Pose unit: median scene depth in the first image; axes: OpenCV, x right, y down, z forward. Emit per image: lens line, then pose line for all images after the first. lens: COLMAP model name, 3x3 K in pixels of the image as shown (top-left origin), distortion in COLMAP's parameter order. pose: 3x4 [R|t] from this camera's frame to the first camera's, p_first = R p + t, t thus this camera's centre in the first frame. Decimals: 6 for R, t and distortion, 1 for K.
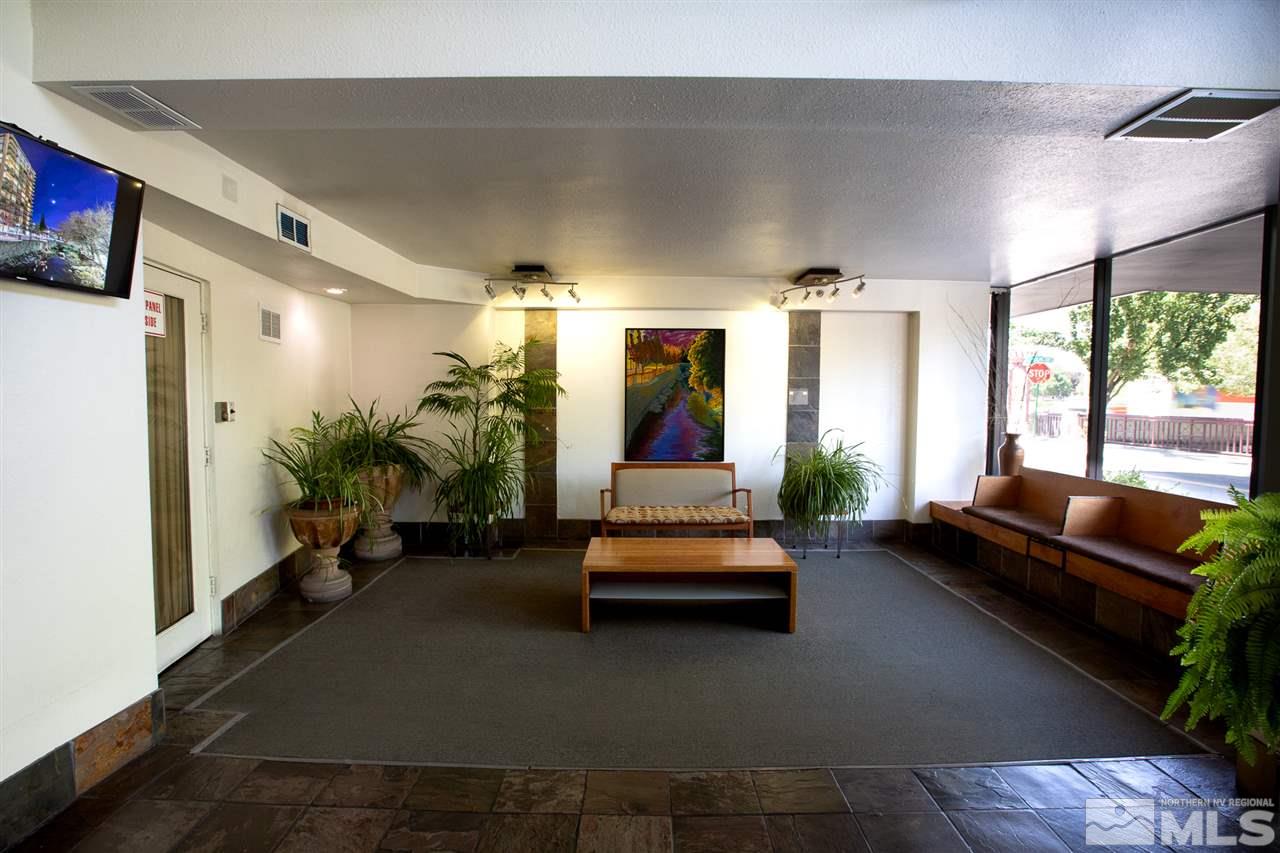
lens RADIAL K [[576.5, 0, 639.5], [0, 576.5, 427.0], [0, 0, 1]] dist [-0.033768, 0.001938]
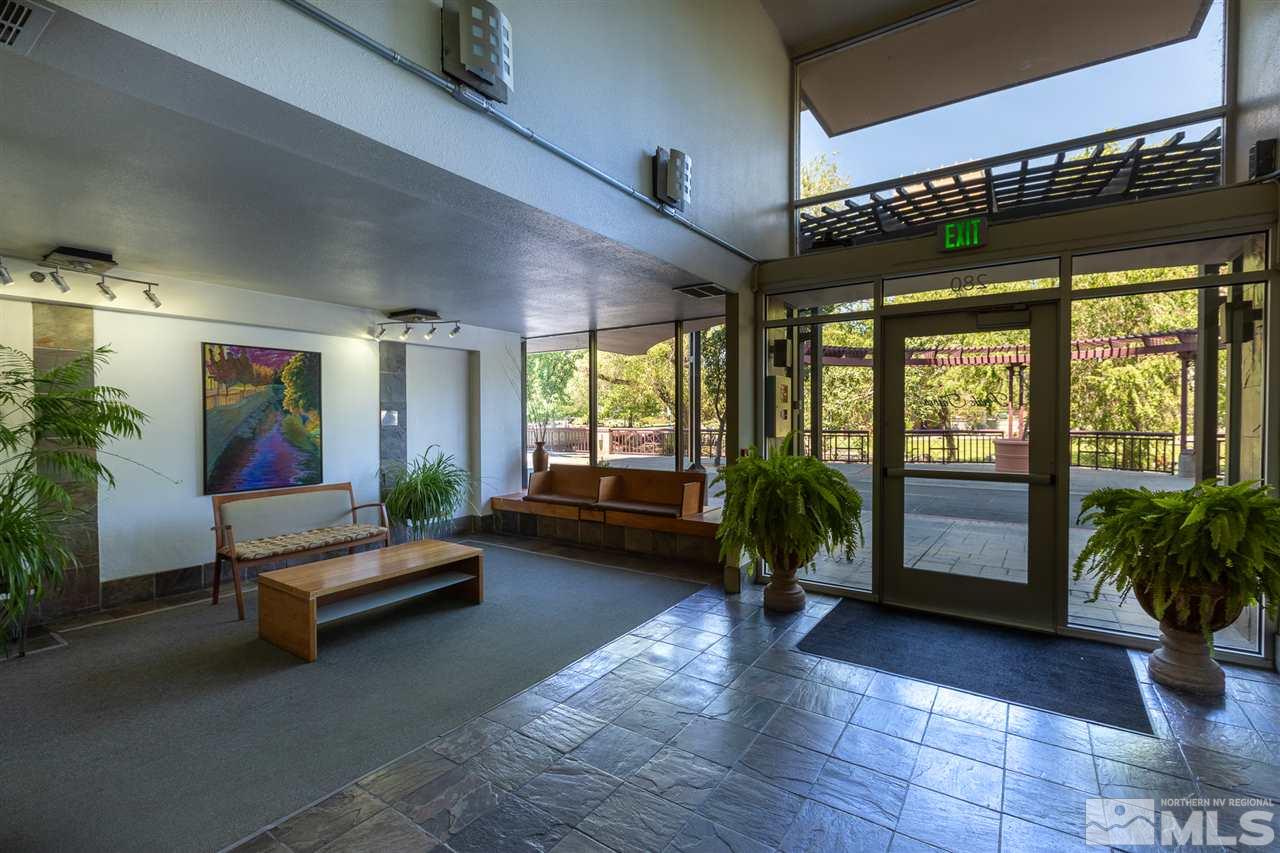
lens RADIAL K [[576.5, 0, 636.3], [0, 576.5, 425.5], [0, 0, 1]] dist [-0.033768, 0.001938]
pose [[0.556461, -0.021991, 0.830583, -0.375675], [0.050822, 0.998679, -0.007608, -0.006142], [-0.829318, 0.046445, 0.556843, -0.011083]]
